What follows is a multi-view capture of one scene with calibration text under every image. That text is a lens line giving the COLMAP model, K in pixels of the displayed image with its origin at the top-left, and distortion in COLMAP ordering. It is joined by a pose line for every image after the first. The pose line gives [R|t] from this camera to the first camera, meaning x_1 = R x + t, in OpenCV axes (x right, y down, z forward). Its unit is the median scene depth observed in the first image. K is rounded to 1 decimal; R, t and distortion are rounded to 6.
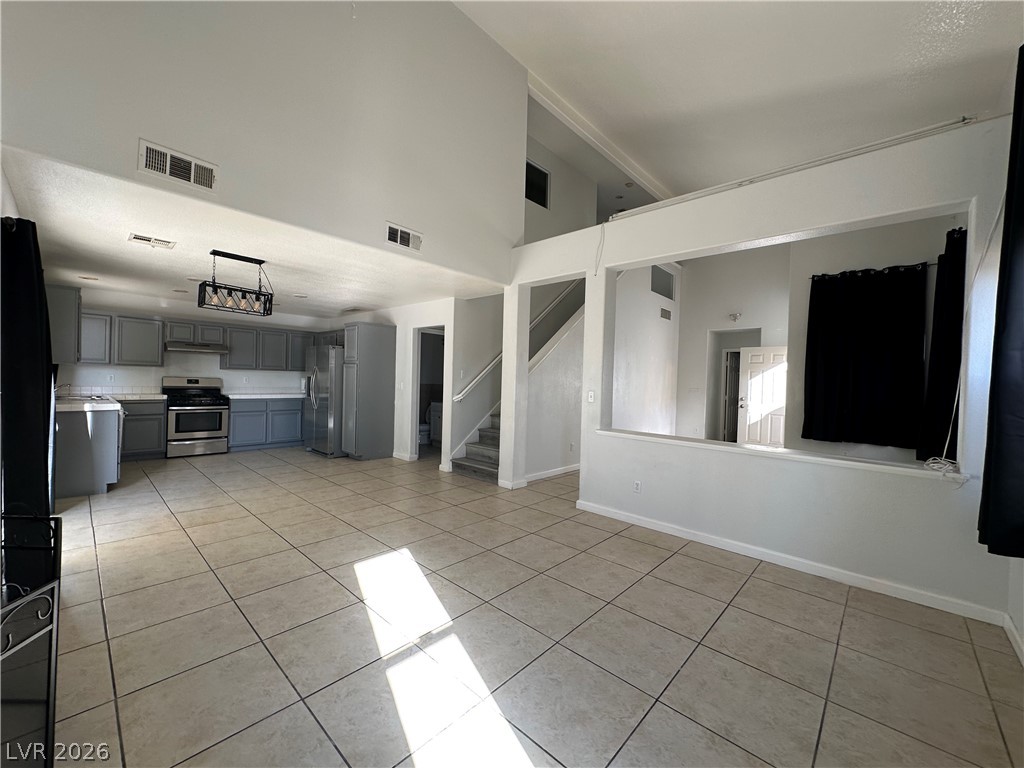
lens RADIAL K [[408.8, 0, 514.7], [0, 408.8, 384.7], [0, 0, 1]] dist [-0.005290, 0.001279]
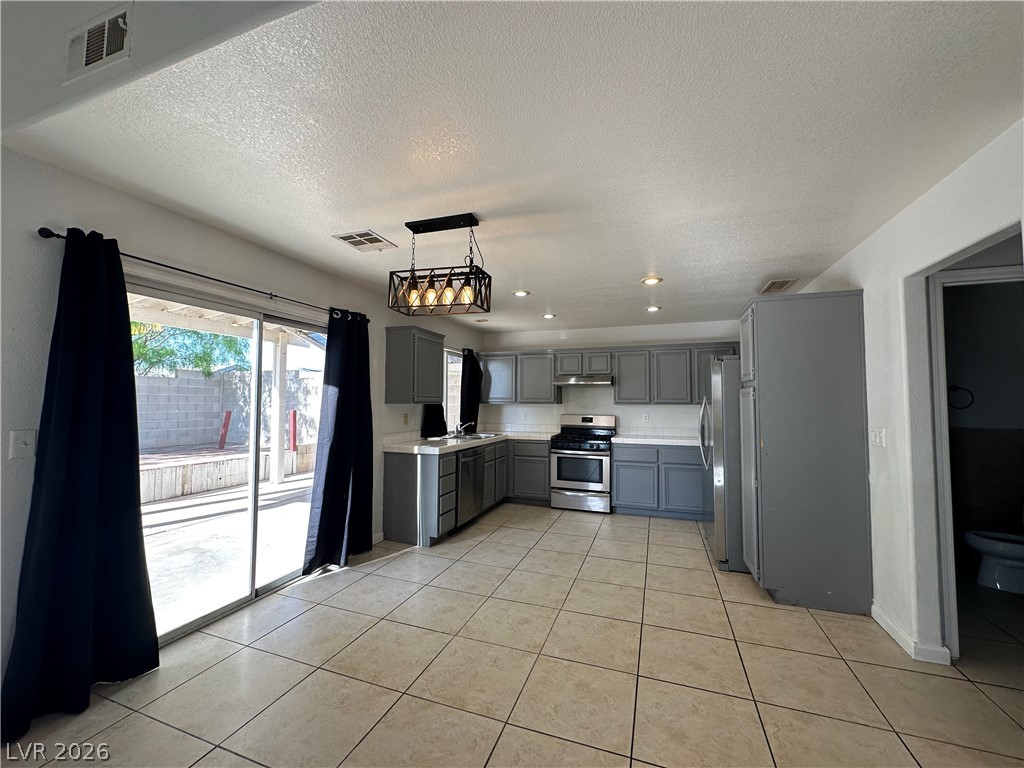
lens RADIAL K [[408.8, 0, 510.2], [0, 408.8, 382.3], [0, 0, 1]] dist [-0.005290, 0.001279]
pose [[0.382122, -0.074026, -0.921142, -0.059274], [-0.005862, 0.996572, -0.082520, -0.015993], [0.924093, 0.036933, 0.380378, 0.582712]]
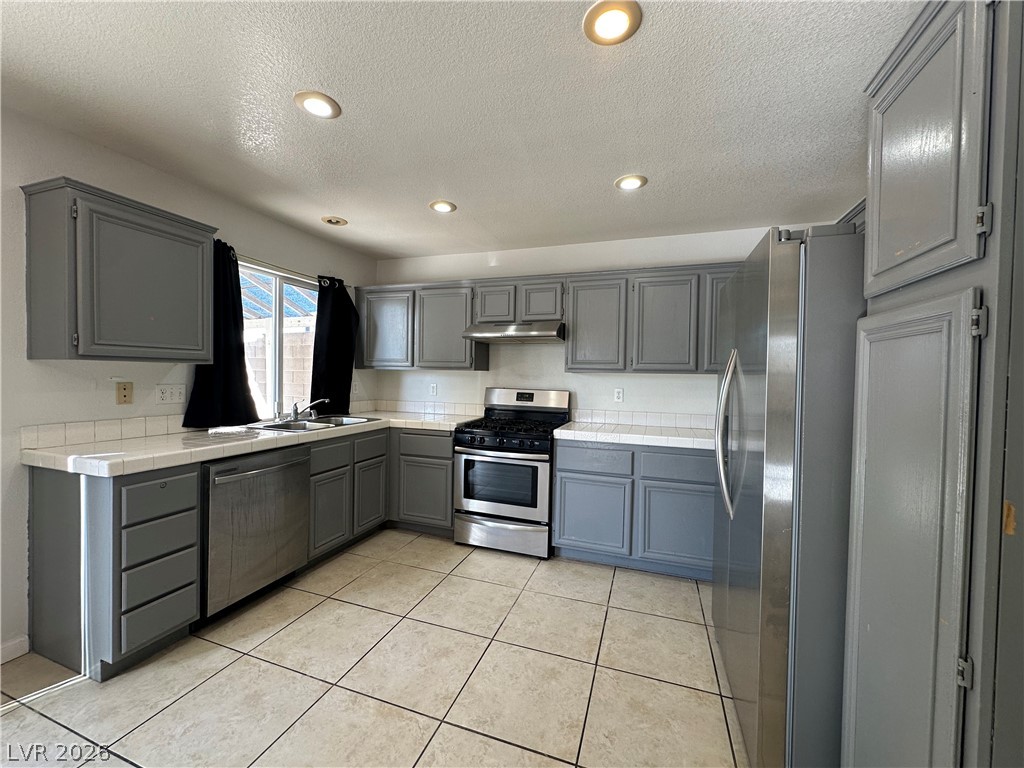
lens RADIAL K [[408.8, 0, 510.9], [0, 408.8, 383.7], [0, 0, 1]] dist [-0.005290, 0.001279]
pose [[0.393268, -0.005191, -0.919409, -0.346019], [-0.018129, 0.999746, -0.013399, -0.019401], [0.919245, 0.021937, 0.393074, 0.867592]]
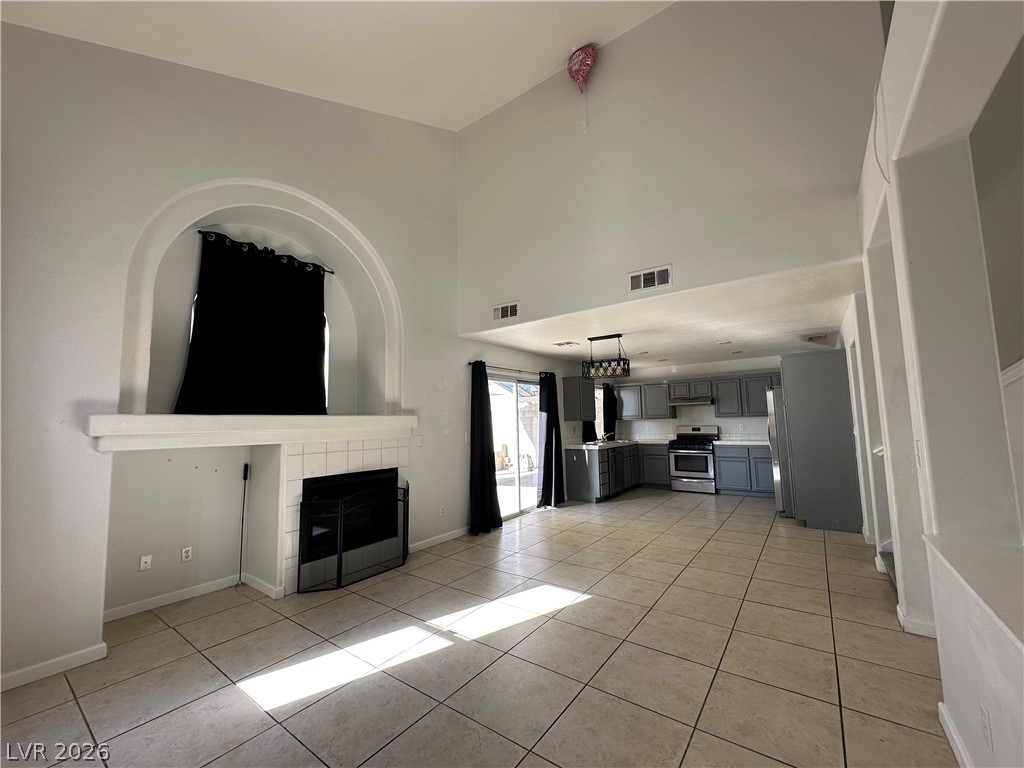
lens RADIAL K [[408.8, 0, 508.8], [0, 408.8, 380.6], [0, 0, 1]] dist [-0.005290, 0.001279]
pose [[0.101036, -0.133652, -0.985865, 0.404254], [0.011806, 0.991027, -0.133142, 0.003854], [0.994813, 0.001813, 0.101707, 0.367483]]
